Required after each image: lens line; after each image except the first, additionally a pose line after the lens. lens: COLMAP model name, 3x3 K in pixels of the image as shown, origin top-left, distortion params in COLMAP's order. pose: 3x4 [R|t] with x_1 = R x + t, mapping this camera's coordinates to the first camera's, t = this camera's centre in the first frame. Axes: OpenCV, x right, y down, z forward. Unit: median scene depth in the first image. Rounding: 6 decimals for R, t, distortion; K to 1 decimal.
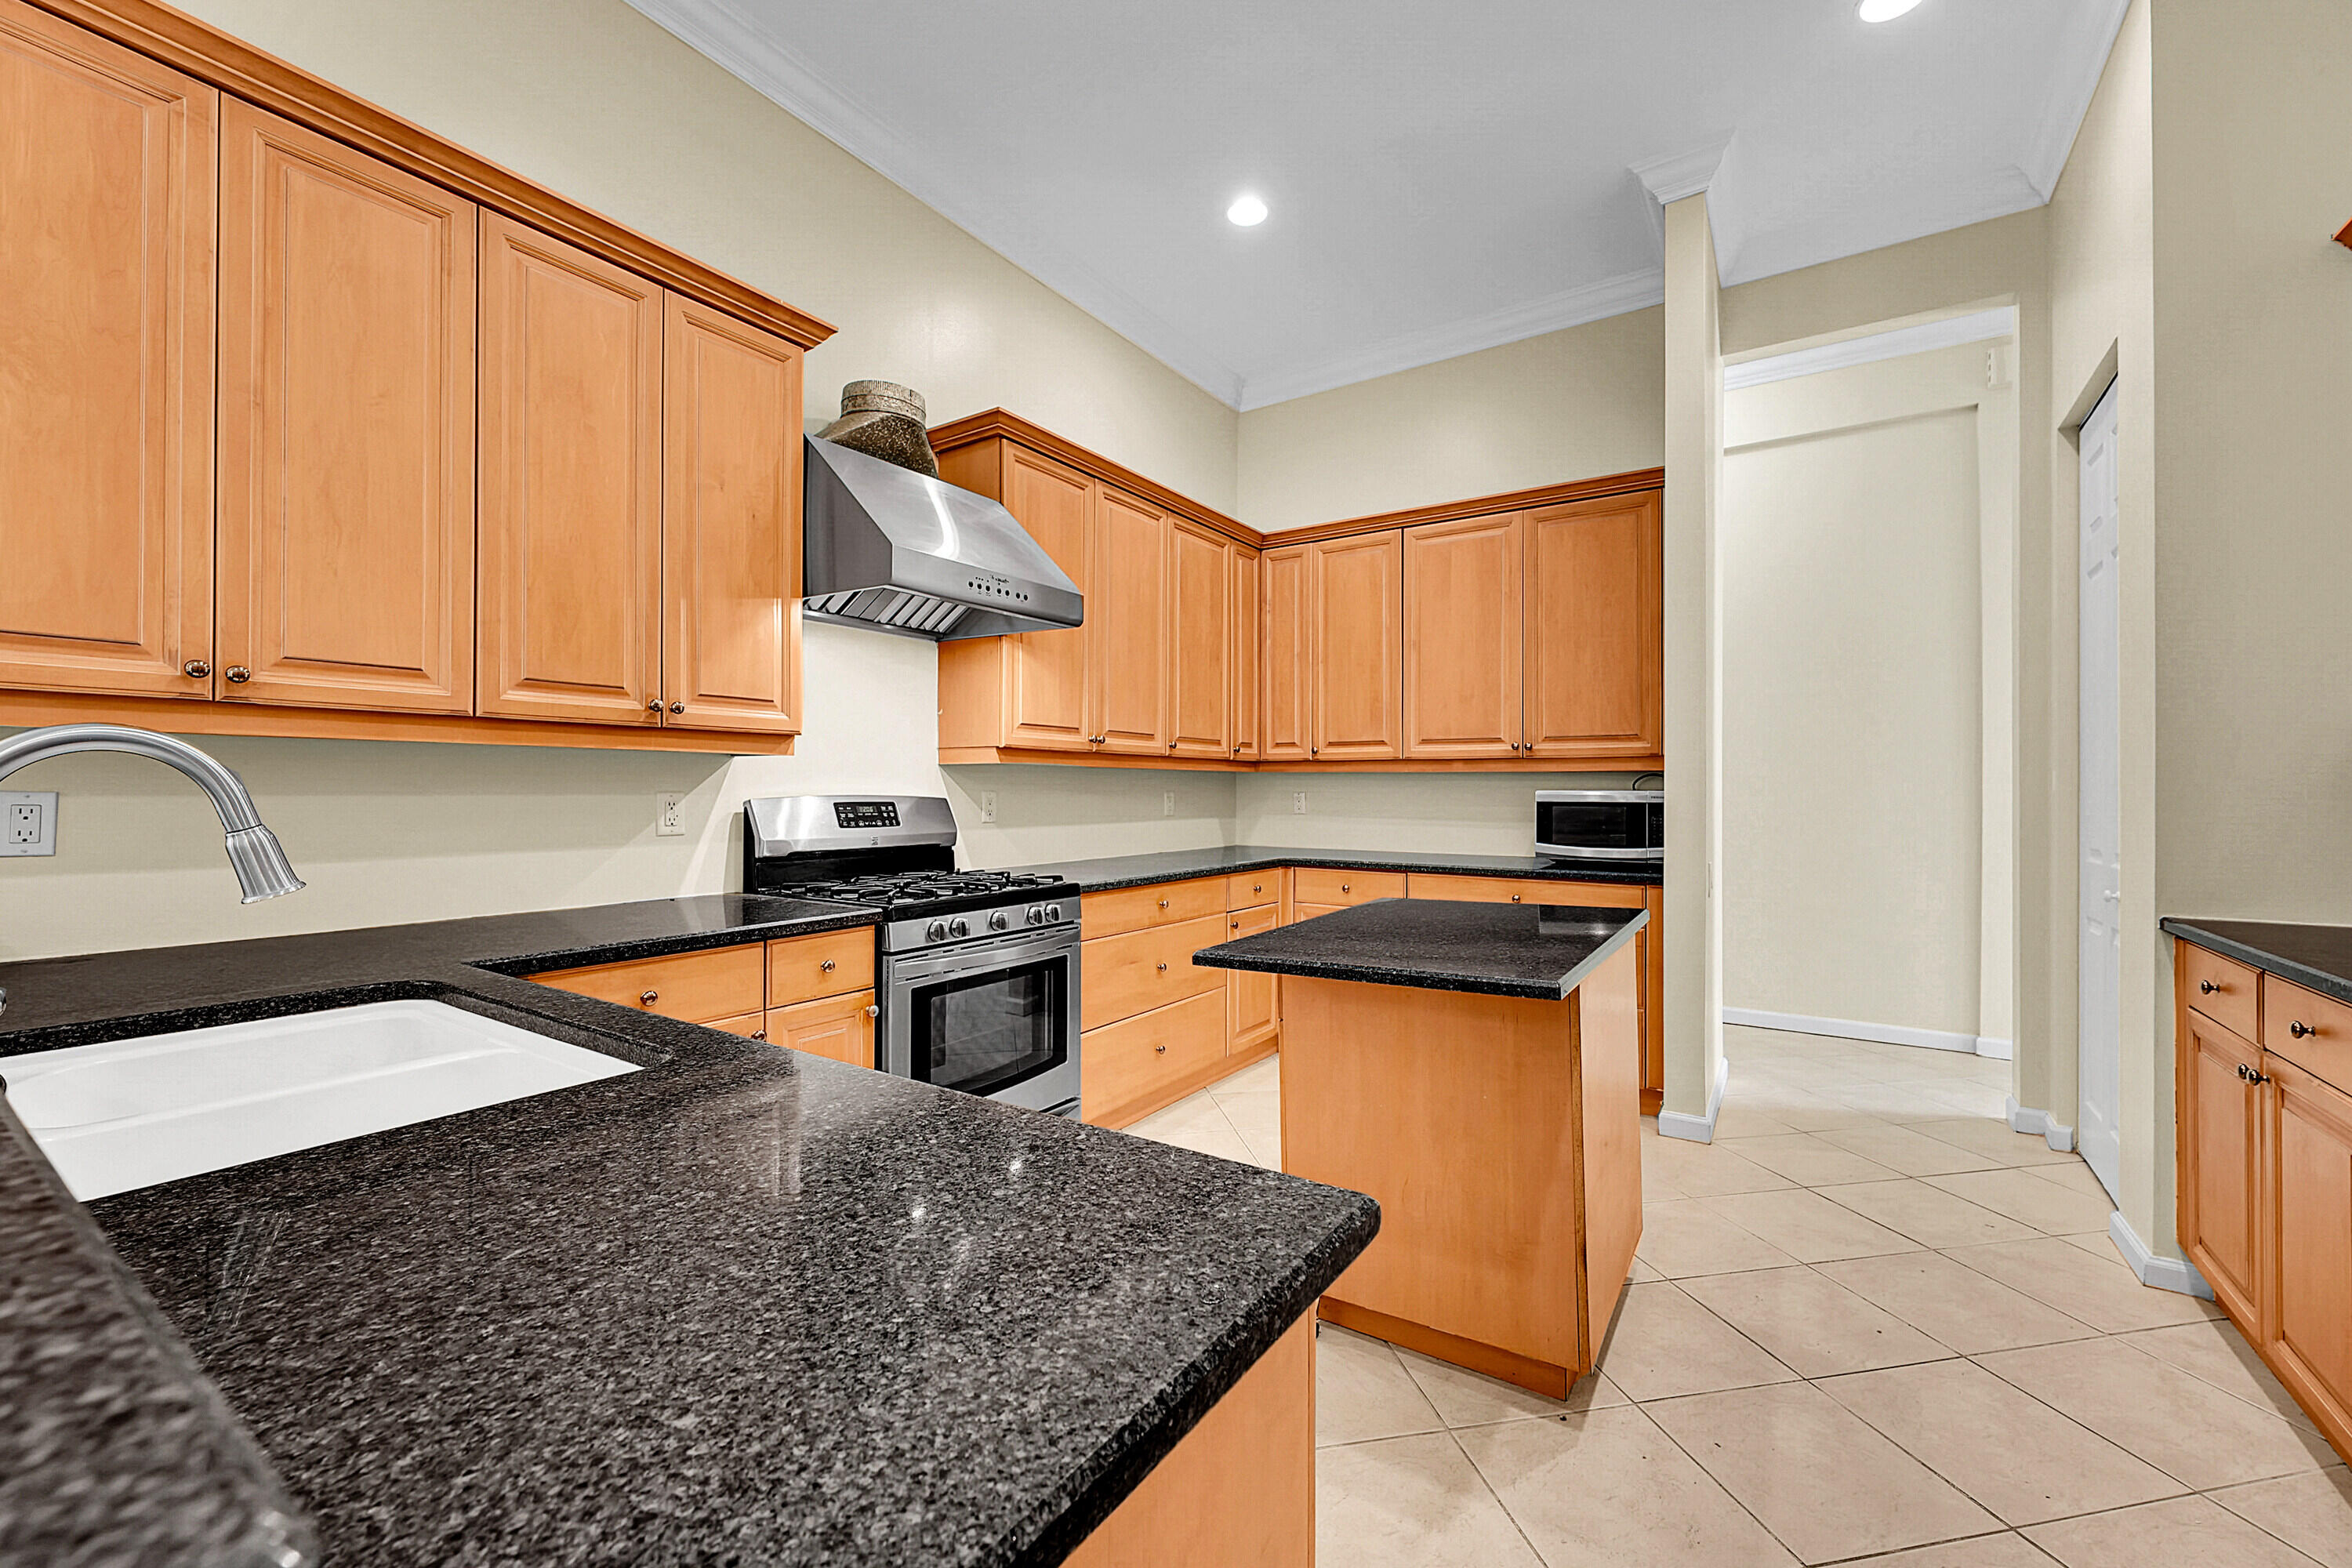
lens RADIAL K [[940.1, 0, 1184.8], [0, 940.1, 783.1], [0, 0, 1]] dist [-0.000247, 0.000118]
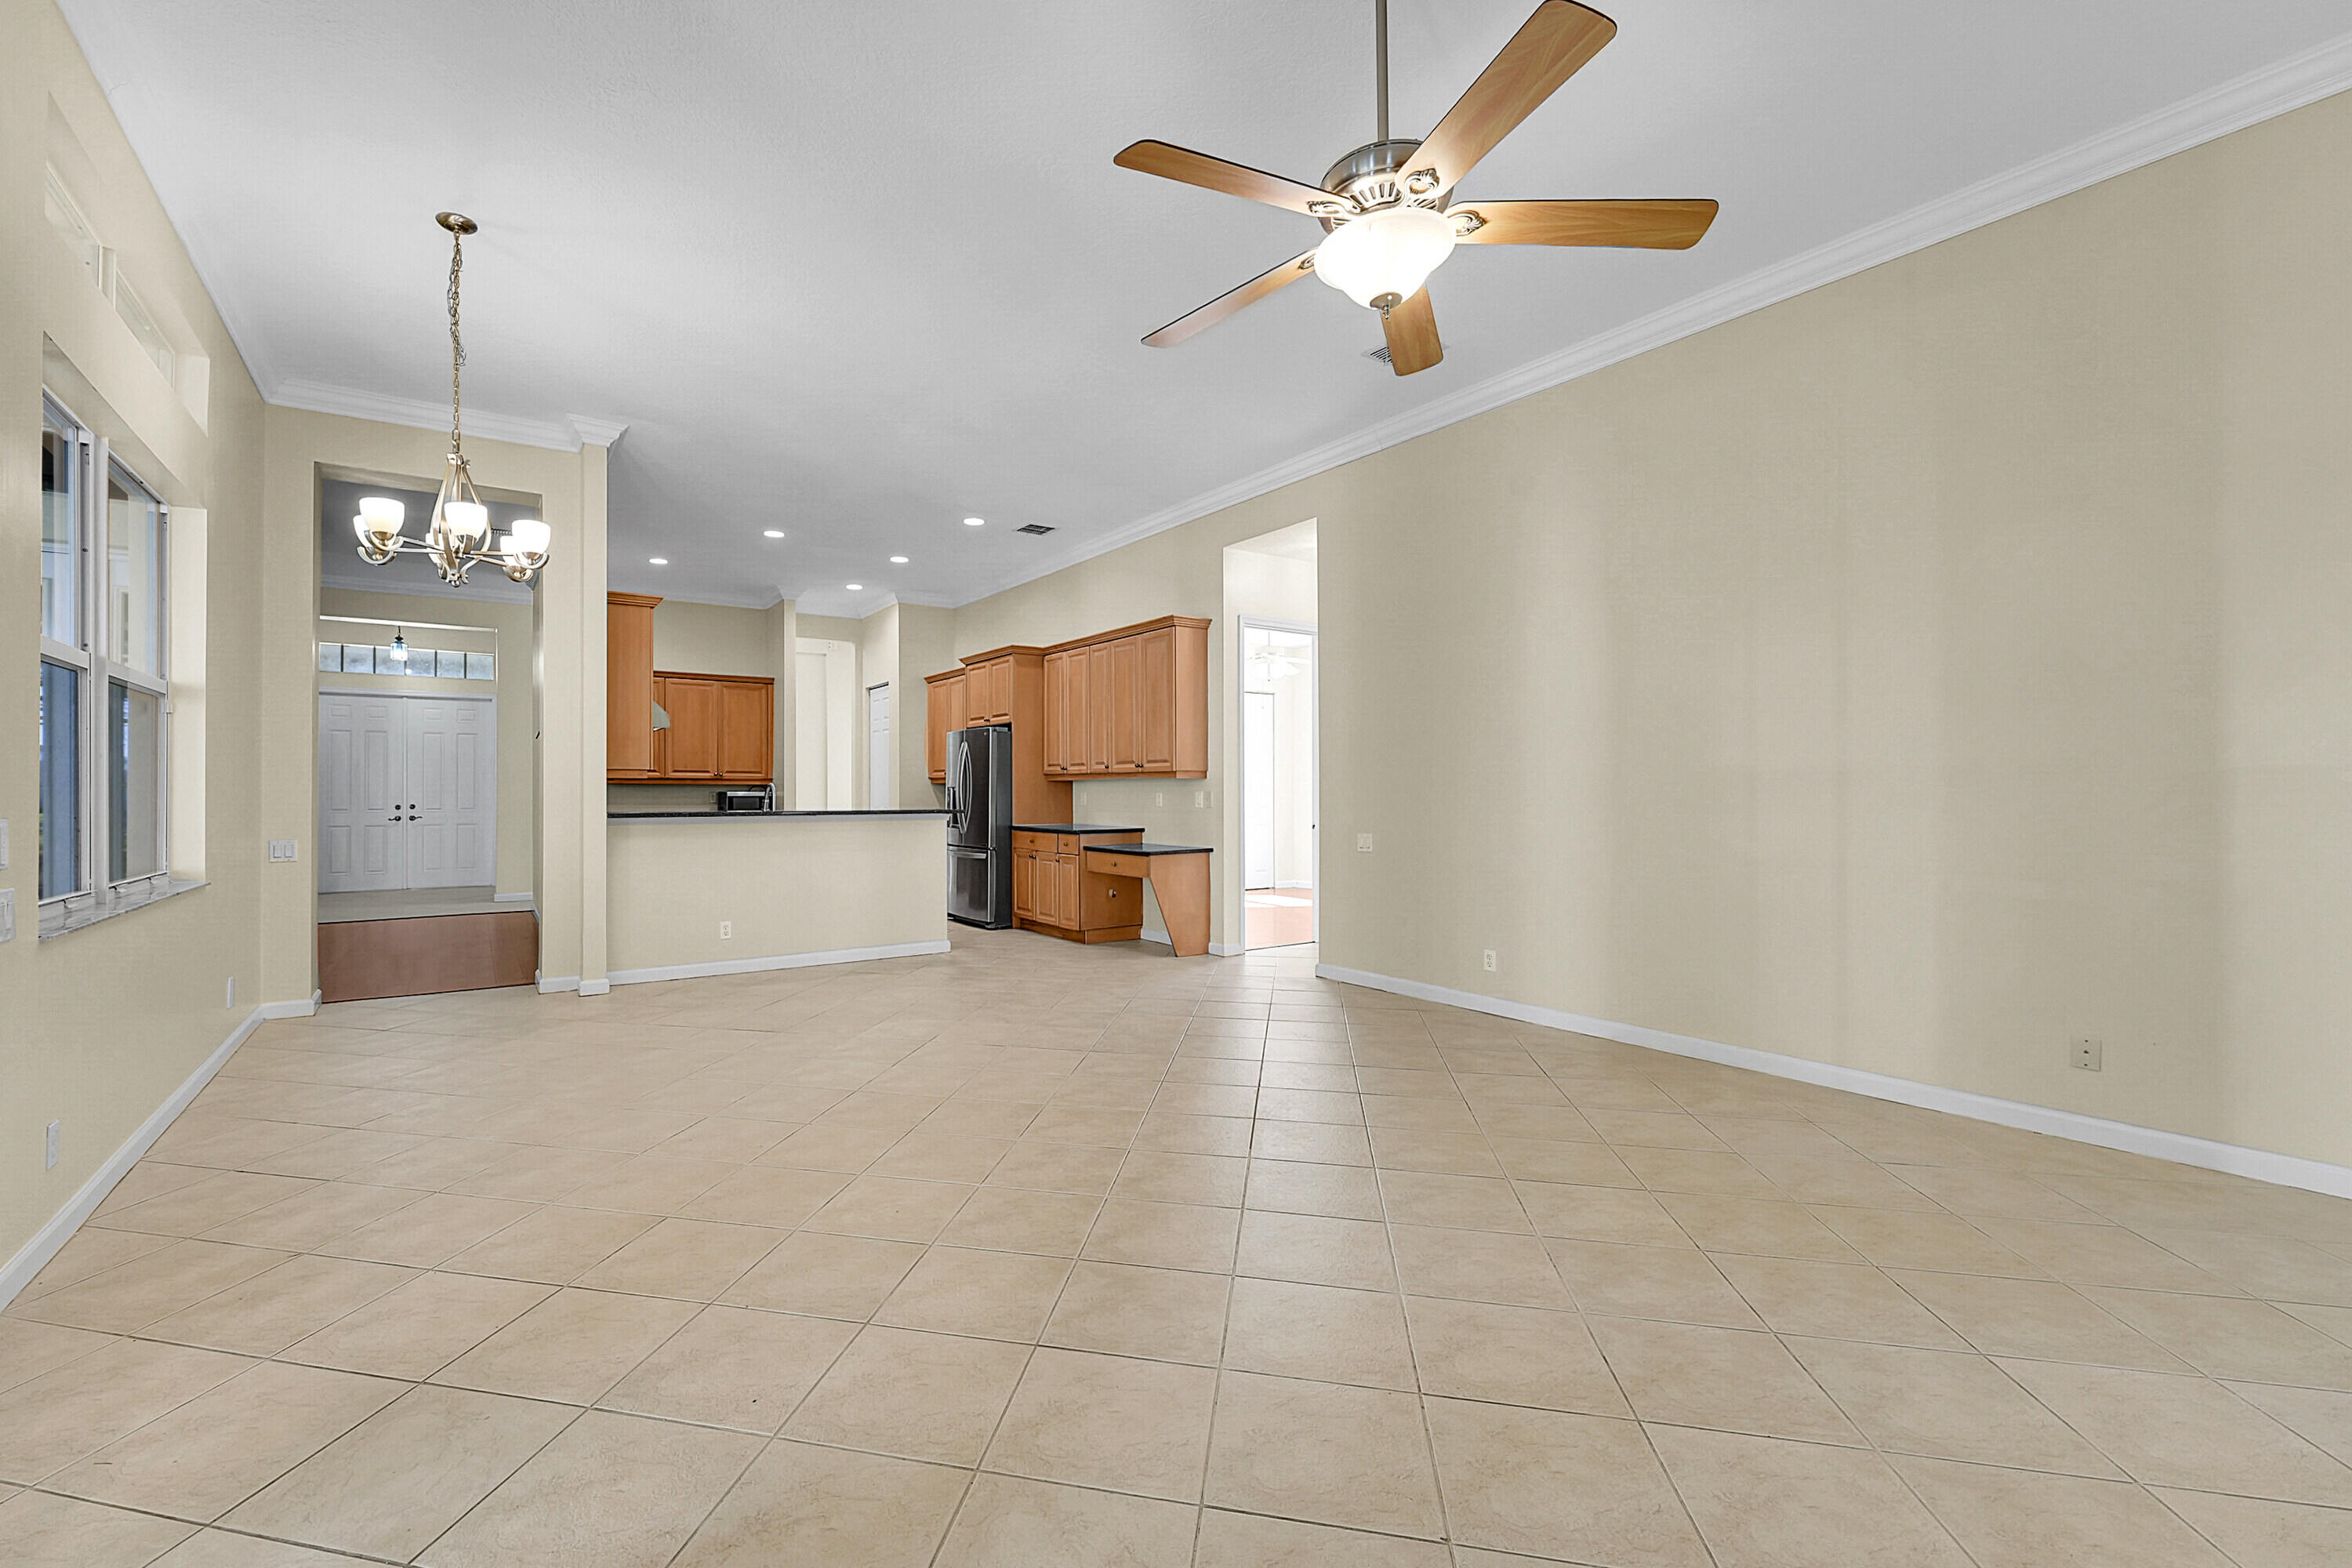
lens RADIAL K [[966.5, 0, 1060.4], [0, 966.5, 791.2], [0, 0, 1]] dist [-0.000813, -0.000088]
pose [[0.432283, -0.001216, 0.901737, -1.677188], [-0.004965, 0.999981, 0.003729, -0.008463], [-0.901724, -0.006090, 0.432269, -1.009421]]
